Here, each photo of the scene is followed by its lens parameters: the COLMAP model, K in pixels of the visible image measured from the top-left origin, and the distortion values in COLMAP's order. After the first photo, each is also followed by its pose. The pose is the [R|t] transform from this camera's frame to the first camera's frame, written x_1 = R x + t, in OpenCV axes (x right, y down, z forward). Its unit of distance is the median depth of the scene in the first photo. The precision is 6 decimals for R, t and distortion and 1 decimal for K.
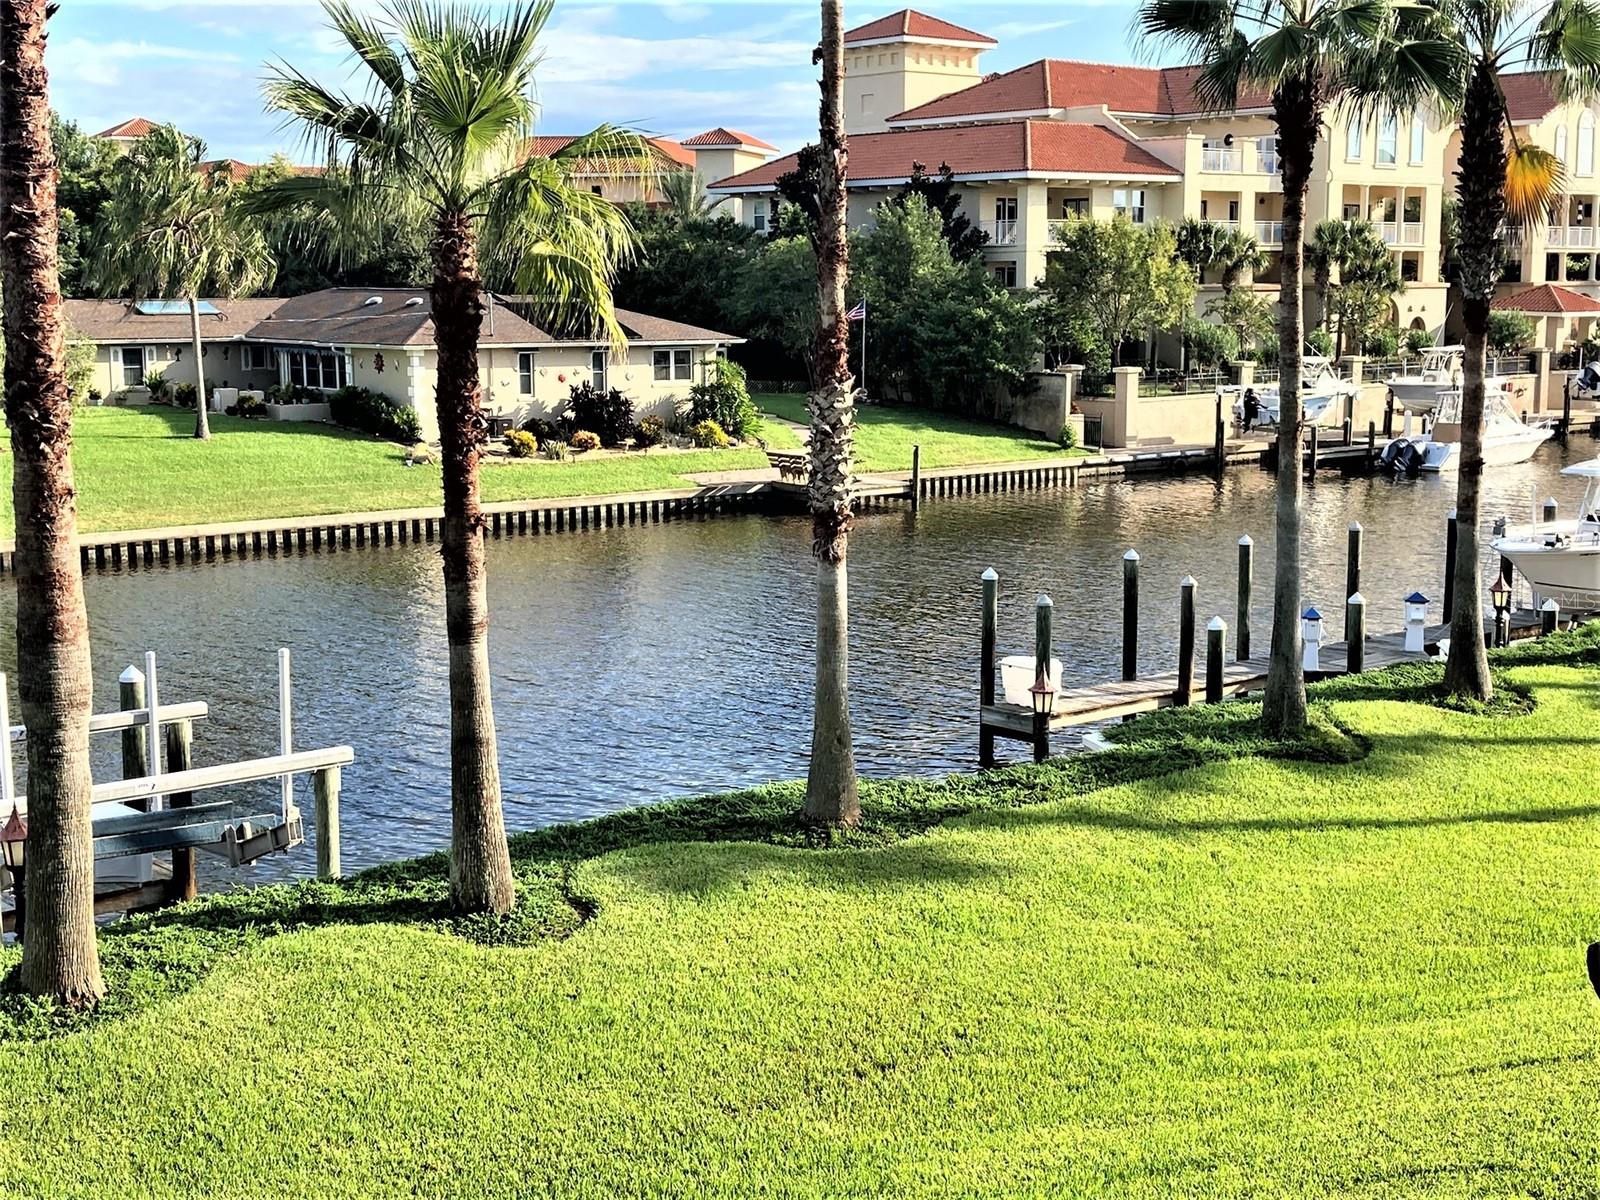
lens RADIAL K [[2178.1, 0, 800.0], [0, 2178.1, 600.0], [0, 0, 1]] dist [0.224450, -0.882758]
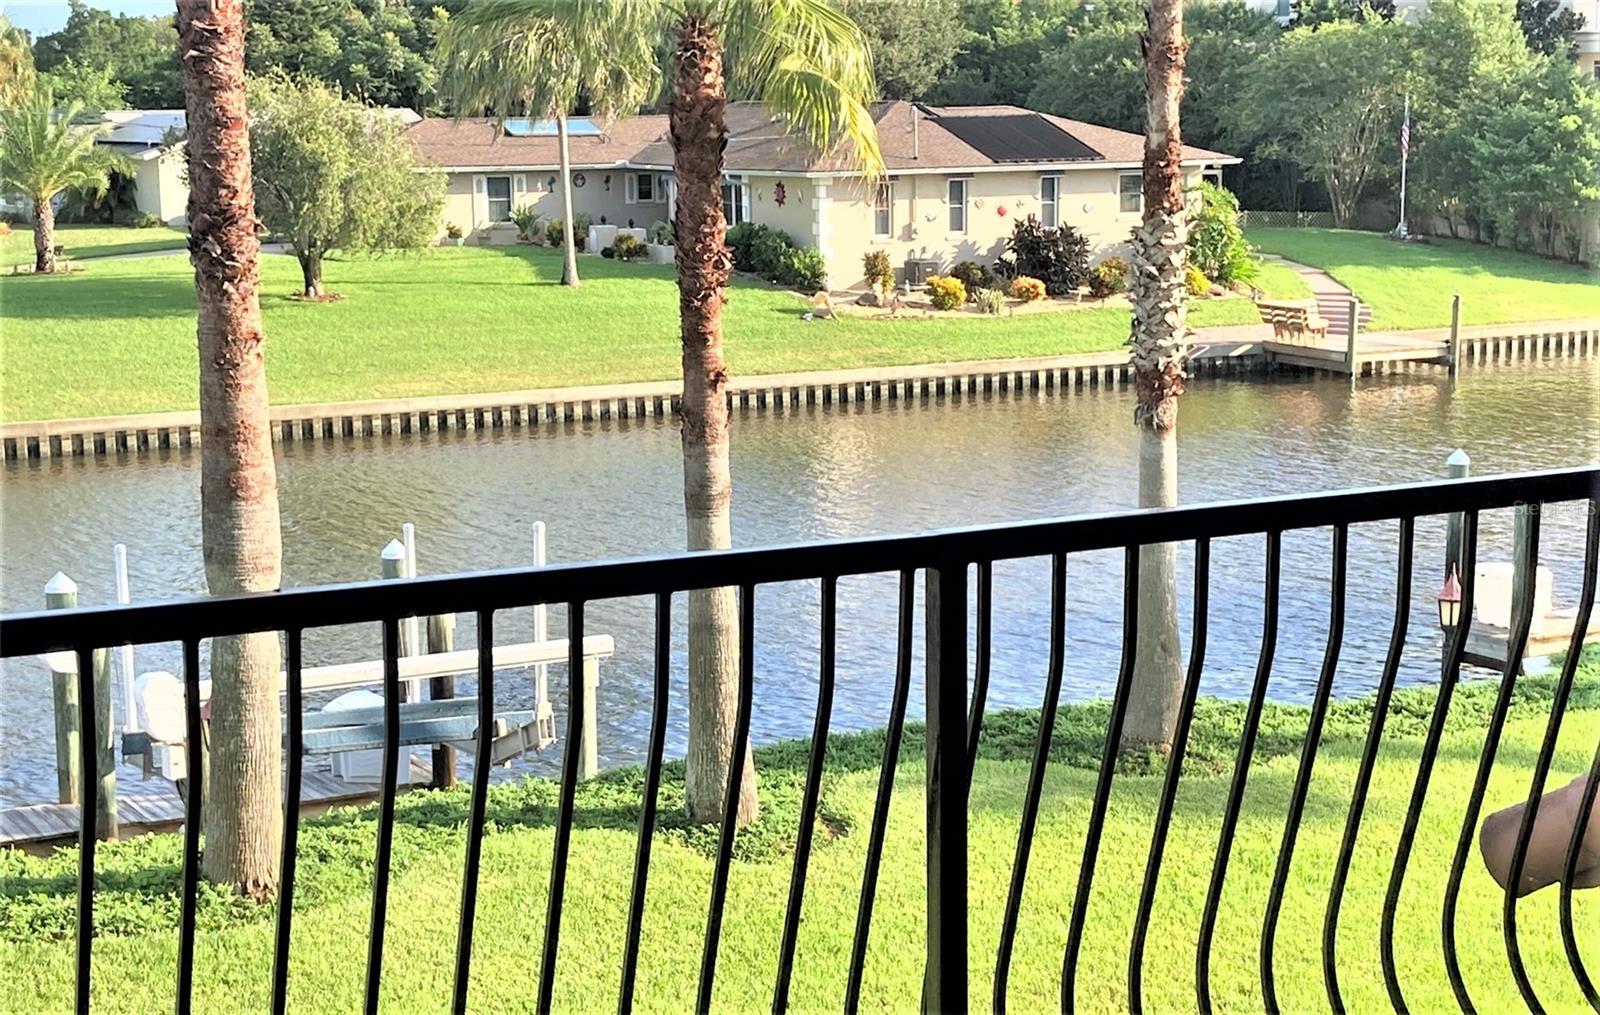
lens RADIAL K [[2823.6, 0, 798.7], [0, 2823.6, 567.2], [0, 0, 1]] dist [0.302971, -1.536129]
pose [[0.976599, 0.026155, -0.213474, 0.049754], [-0.021073, 0.999438, 0.026051, 0.003882], [0.214035, -0.020943, 0.976601, -0.037868]]
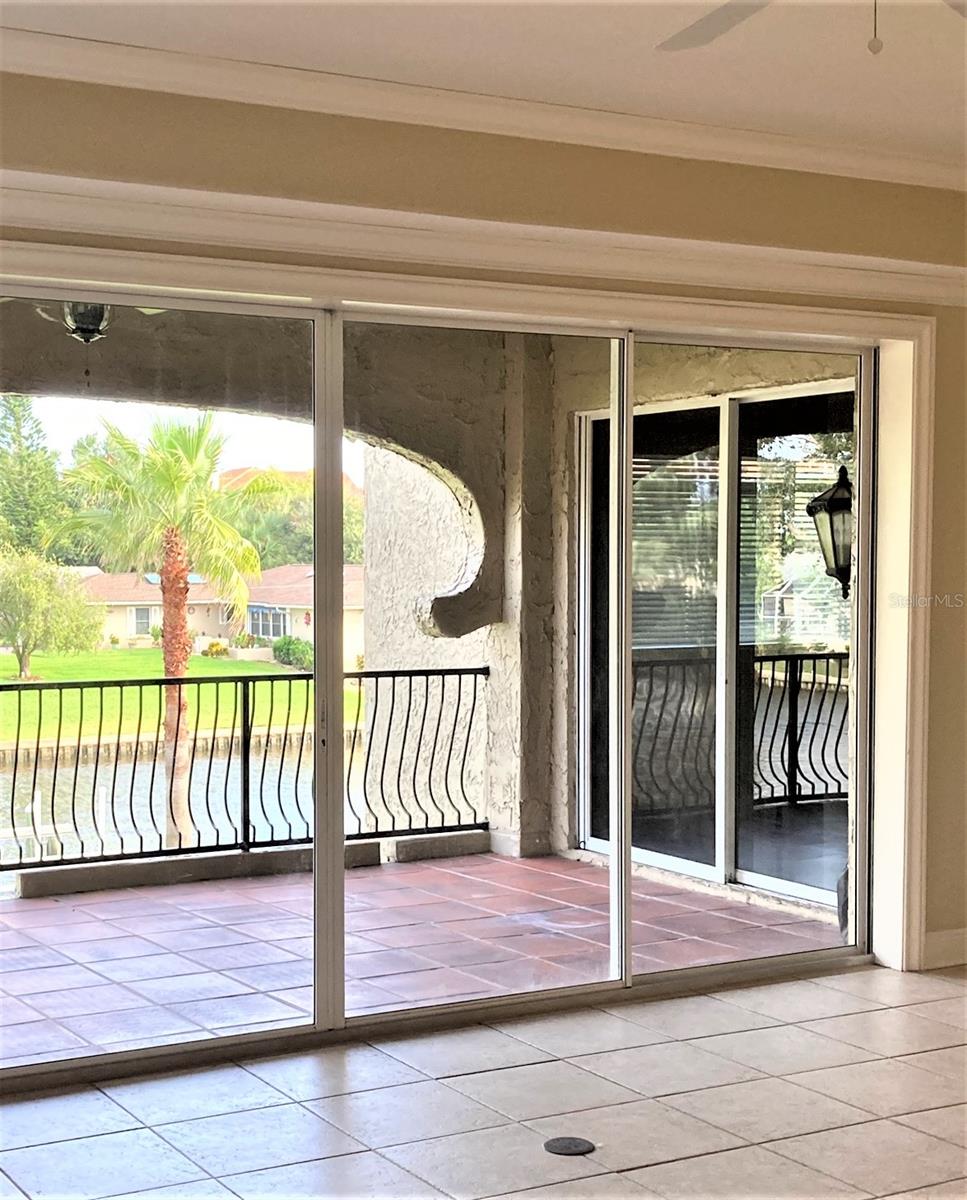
lens RADIAL K [[1912.8, 0, 483.9], [0, 1912.8, 667.0], [0, 0, 1]] dist [0.013479, 0.052901]
pose [[0.985632, 0.011698, -0.168499, 0.132529], [-0.025930, 0.996253, -0.082511, 0.020032], [0.166902, 0.085695, 0.982242, -0.171708]]
